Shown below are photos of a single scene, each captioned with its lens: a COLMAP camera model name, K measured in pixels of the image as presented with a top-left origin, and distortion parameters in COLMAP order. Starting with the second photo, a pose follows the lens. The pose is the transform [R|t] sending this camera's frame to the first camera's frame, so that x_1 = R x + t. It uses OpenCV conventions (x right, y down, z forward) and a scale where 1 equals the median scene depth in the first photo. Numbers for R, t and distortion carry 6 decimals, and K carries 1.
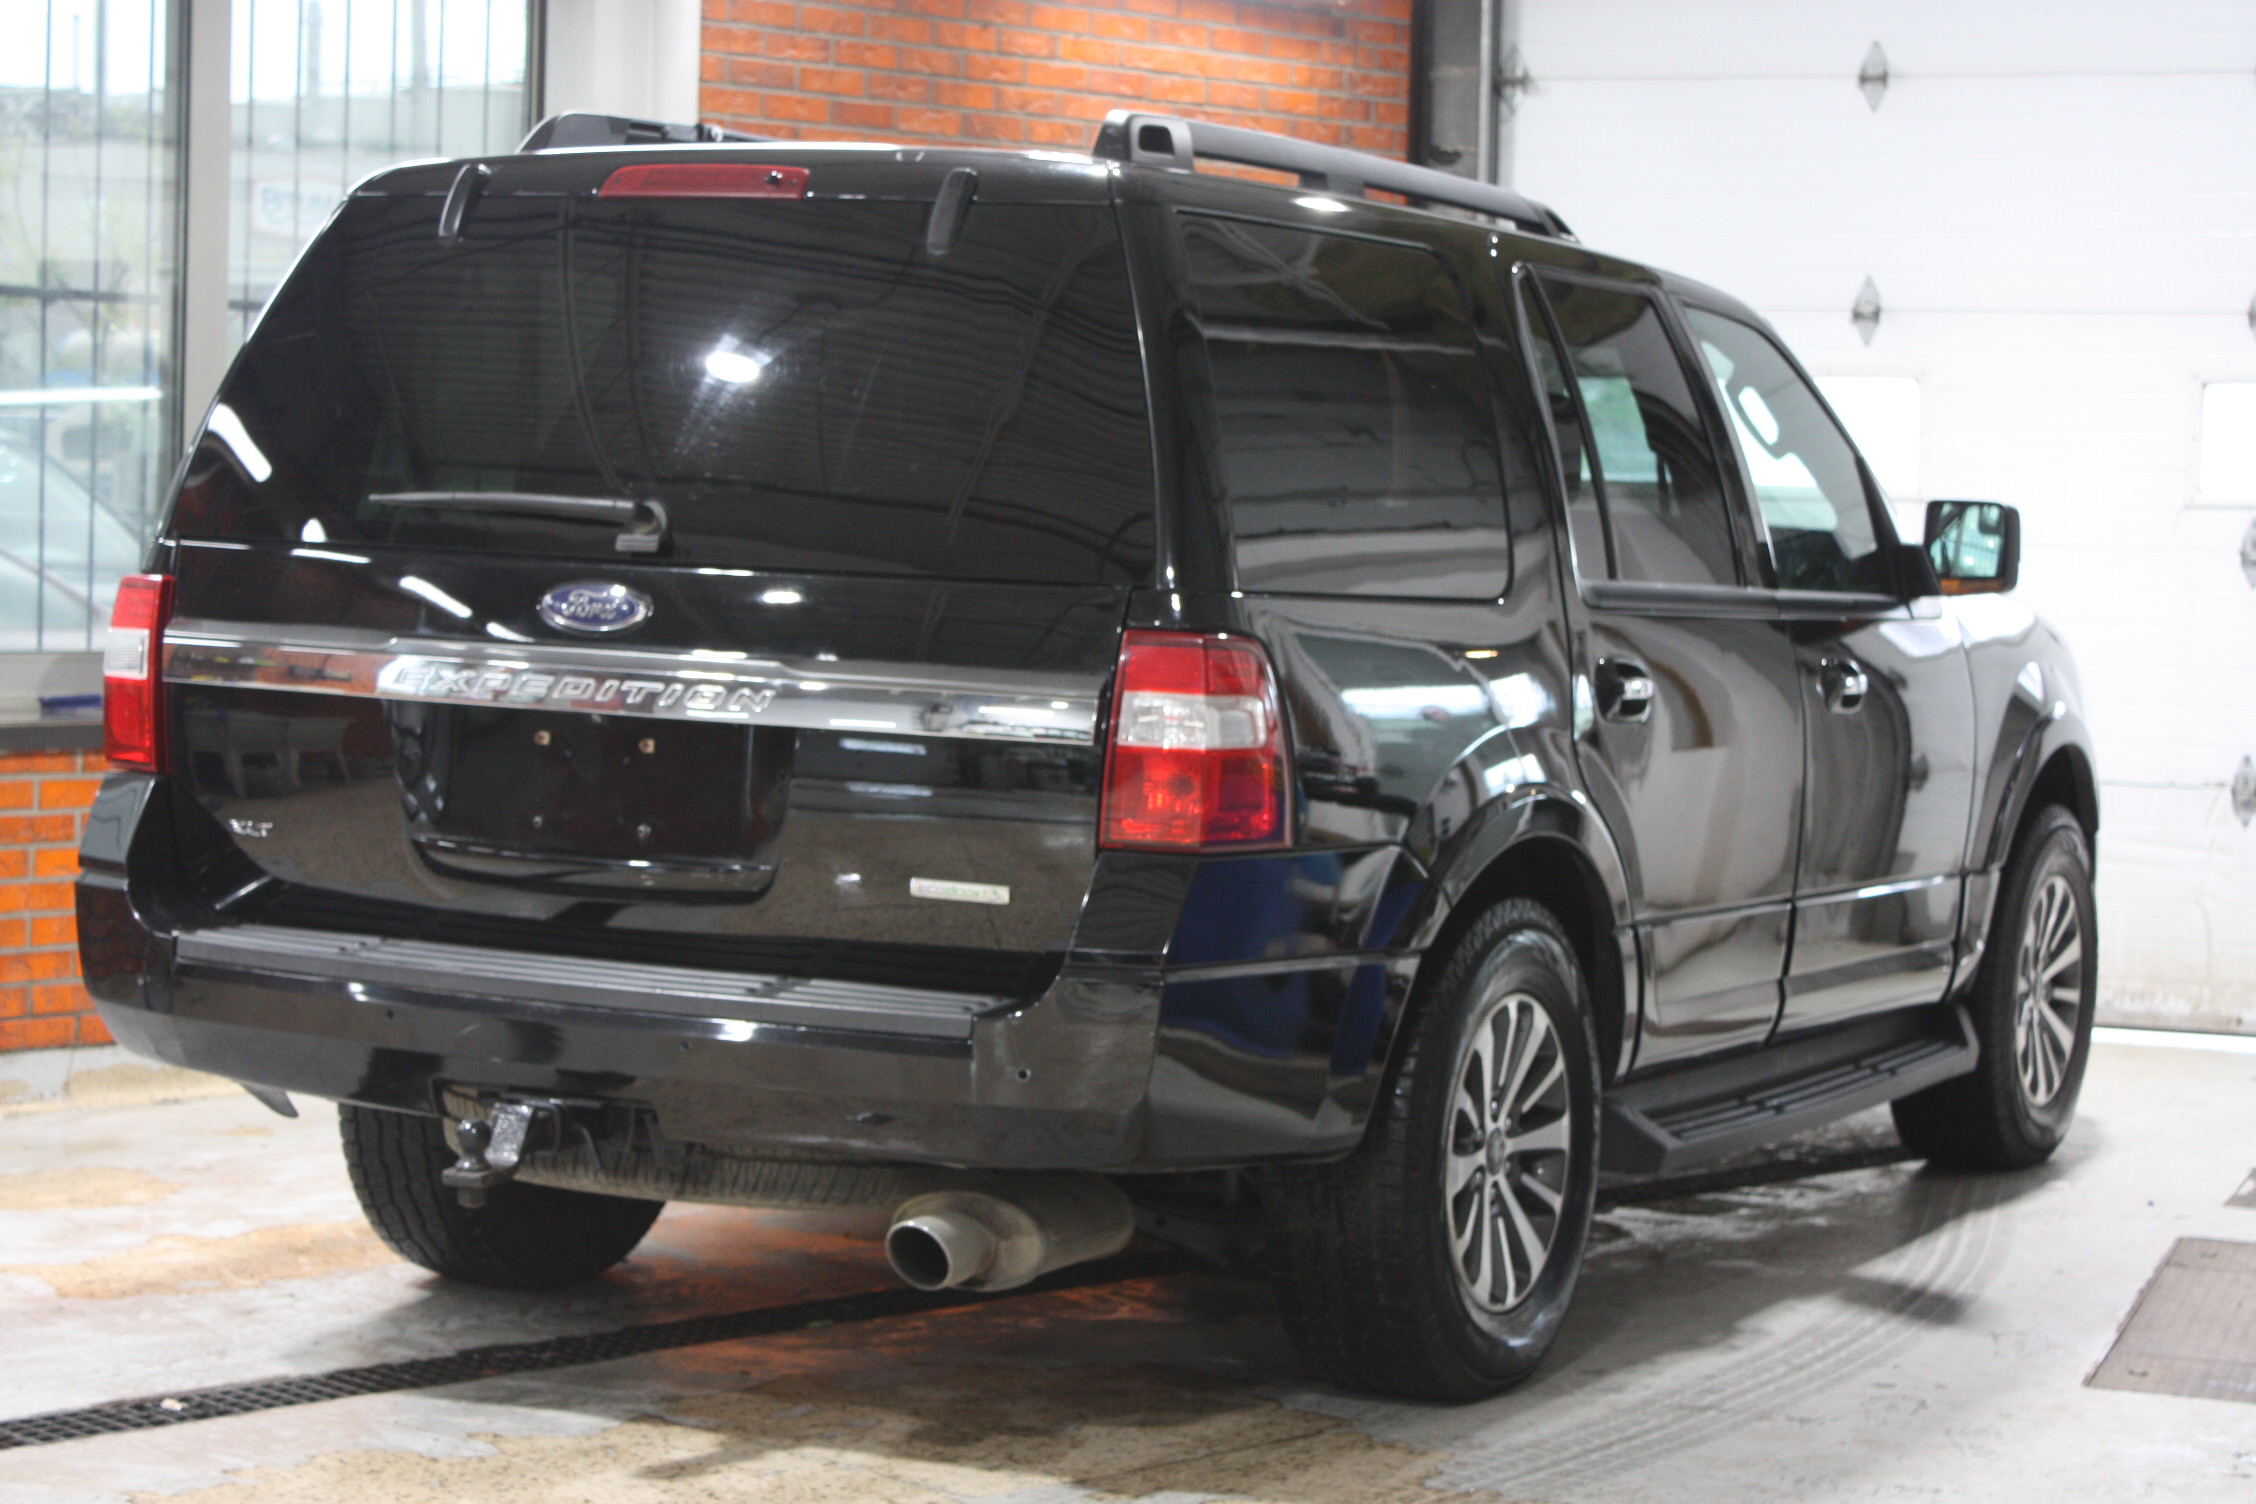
lens RADIAL K [[4688.5, 0, 1128.0], [0, 4688.5, 752.0], [0, 0, 1]] dist [0.018715, 0.065773]
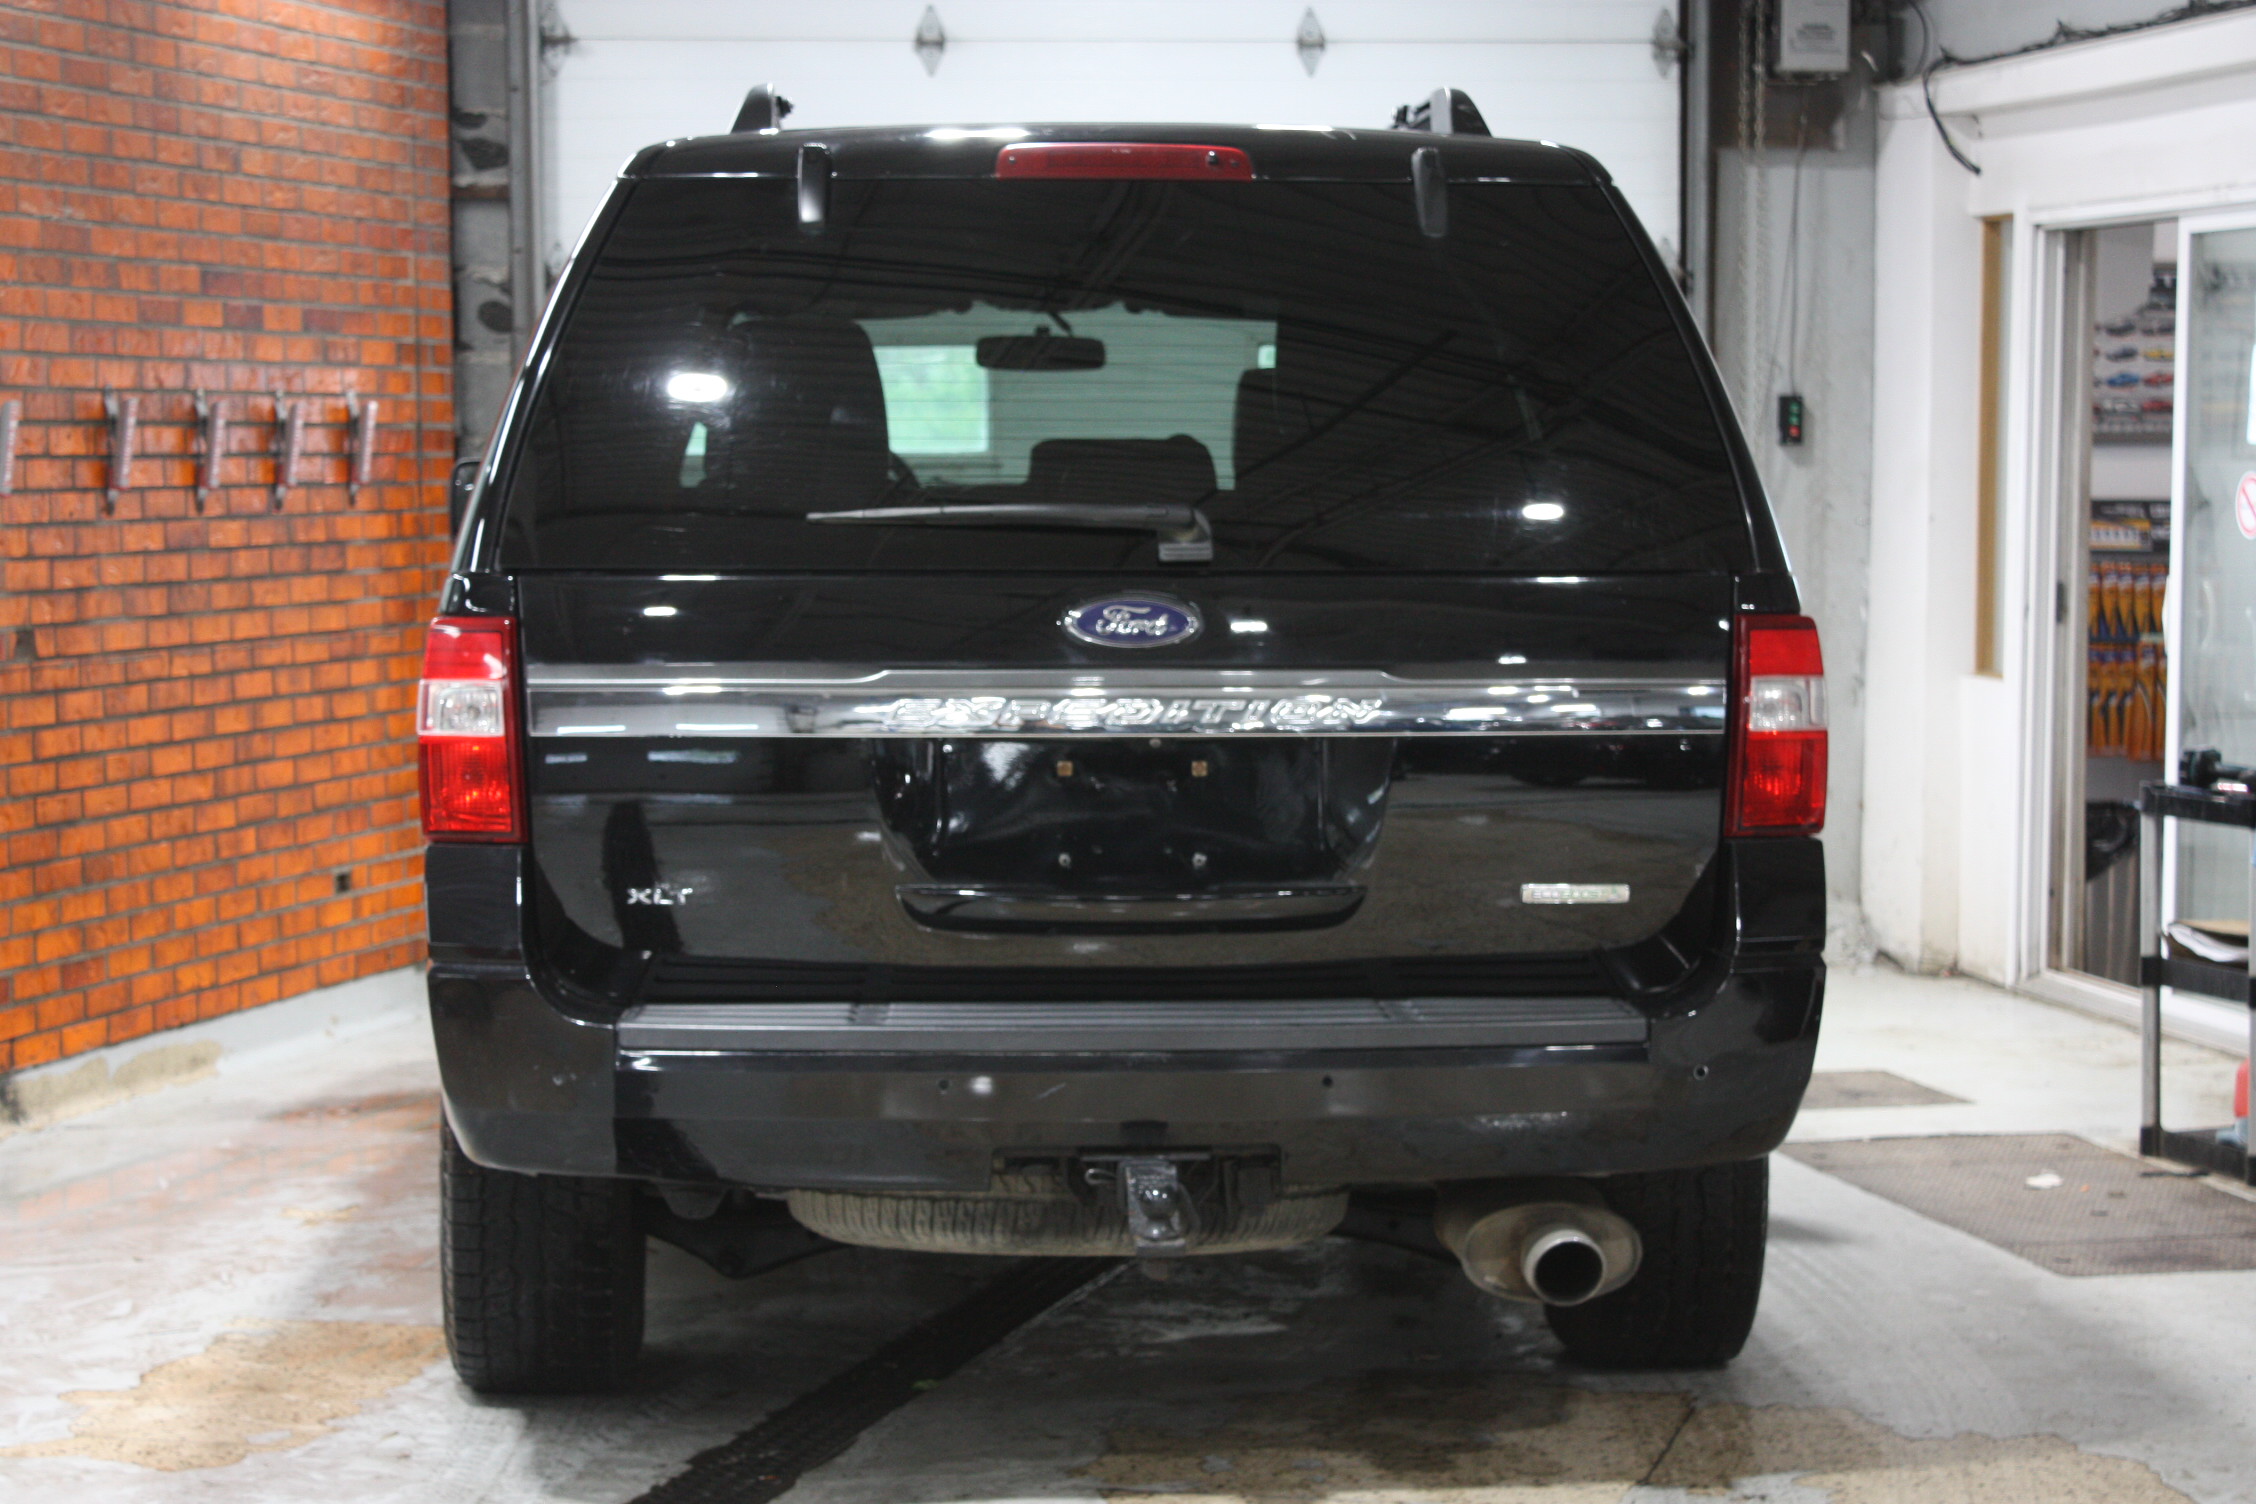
lens RADIAL K [[4800.5, 0, 1128.0], [0, 4800.5, 752.0], [0, 0, 1]] dist [0.000751, 0.384652]
pose [[0.855683, -0.066800, 0.513171, -0.354145], [0.062298, 0.997719, 0.025996, -0.017722], [-0.513737, 0.009725, 0.857892, 0.109207]]
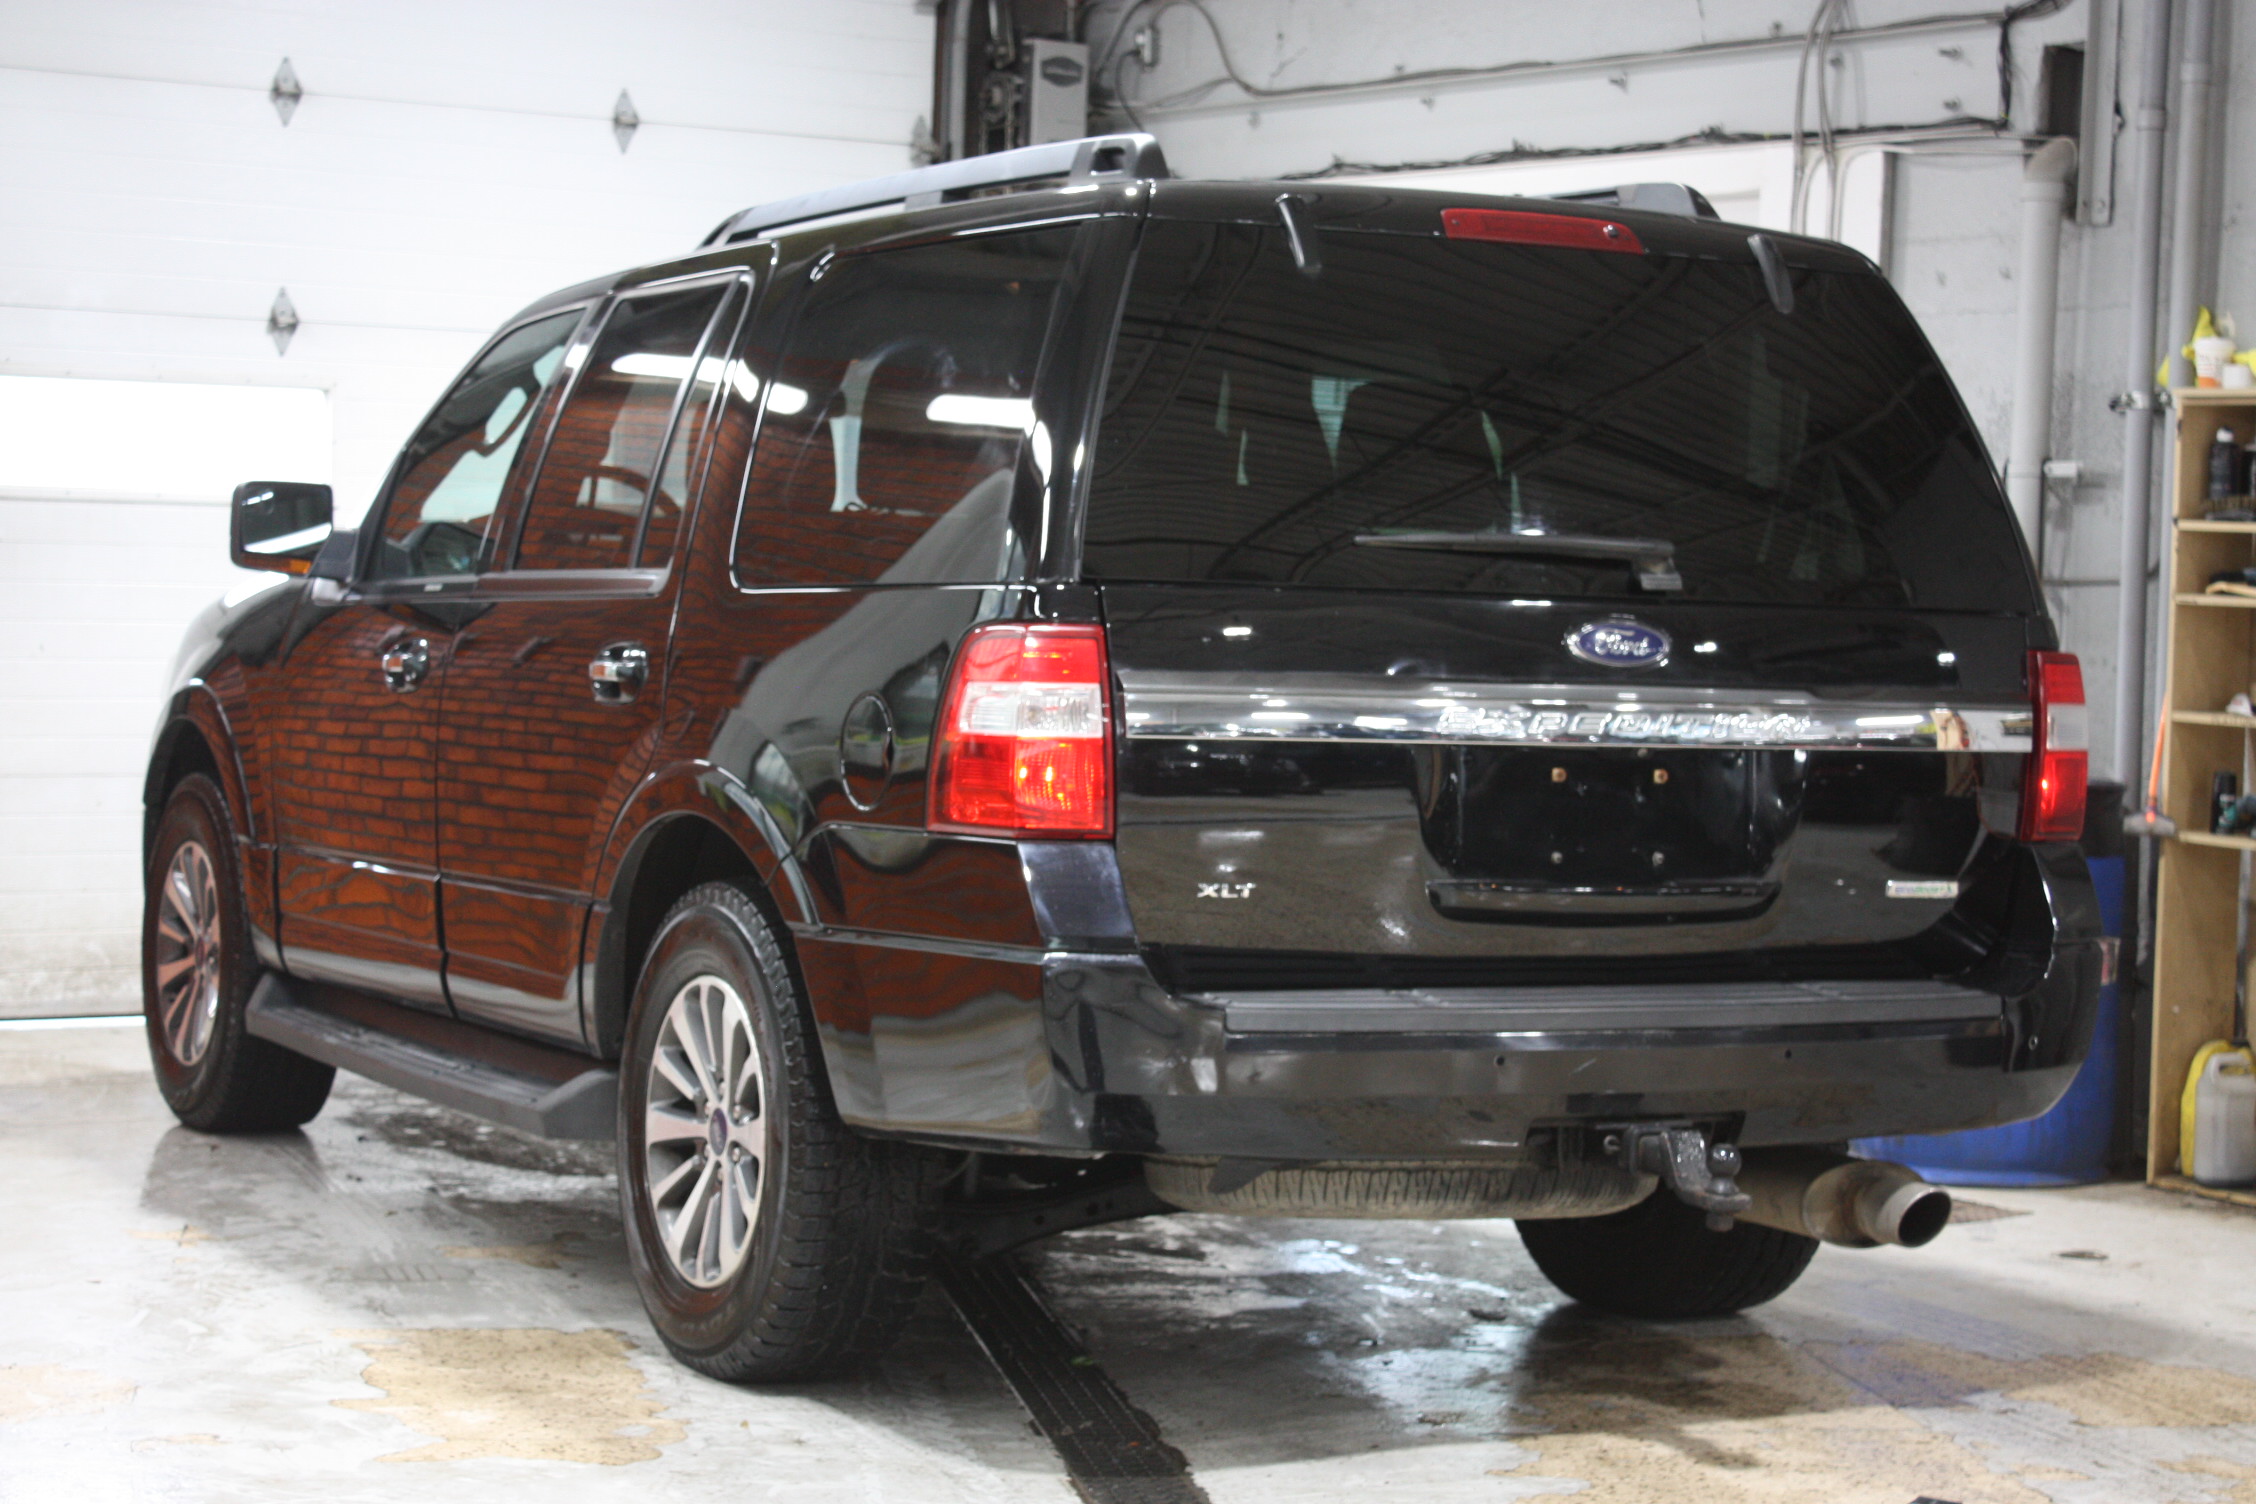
lens RADIAL K [[4482.3, 0, 1128.0], [0, 4482.3, 752.0], [0, 0, 1]] dist [0.058836, 0.230053]
pose [[0.558409, -0.048094, 0.828171, -0.582278], [0.039440, 0.998728, 0.031406, -0.024982], [-0.828628, 0.015126, 0.559596, 0.315549]]
